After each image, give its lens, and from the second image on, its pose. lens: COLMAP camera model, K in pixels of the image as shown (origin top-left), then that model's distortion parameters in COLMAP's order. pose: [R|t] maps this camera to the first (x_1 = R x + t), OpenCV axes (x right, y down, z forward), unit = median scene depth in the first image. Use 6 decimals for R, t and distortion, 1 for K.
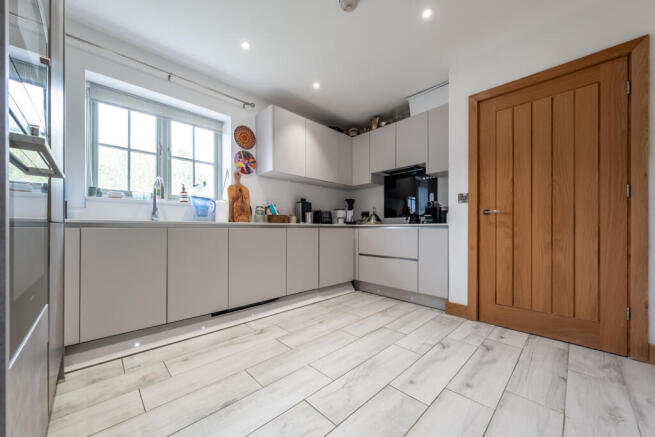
lens RADIAL K [[240.5, 0, 327.2], [0, 240.5, 228.5], [0, 0, 1]] dist [0.011905, -0.000019]
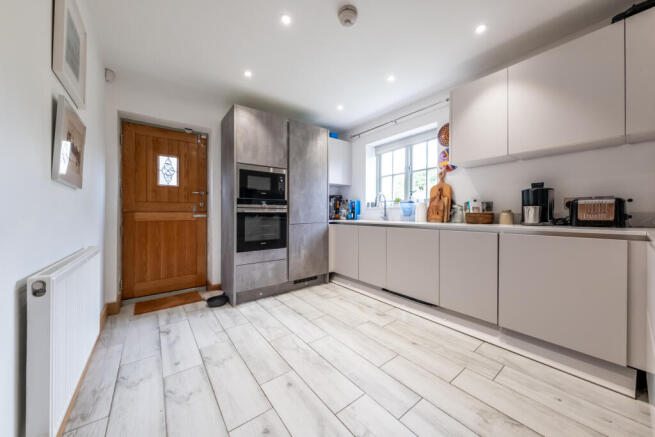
lens RADIAL K [[229.7, 0, 327.3], [0, 229.7, 212.7], [0, 0, 1]] dist [-0.000572, -0.000044]
pose [[-0.113202, -0.005117, -0.993559, 0.782279], [-0.000662, 0.999987, -0.005075, -0.066146], [0.993572, 0.000084, -0.113204, 0.749766]]
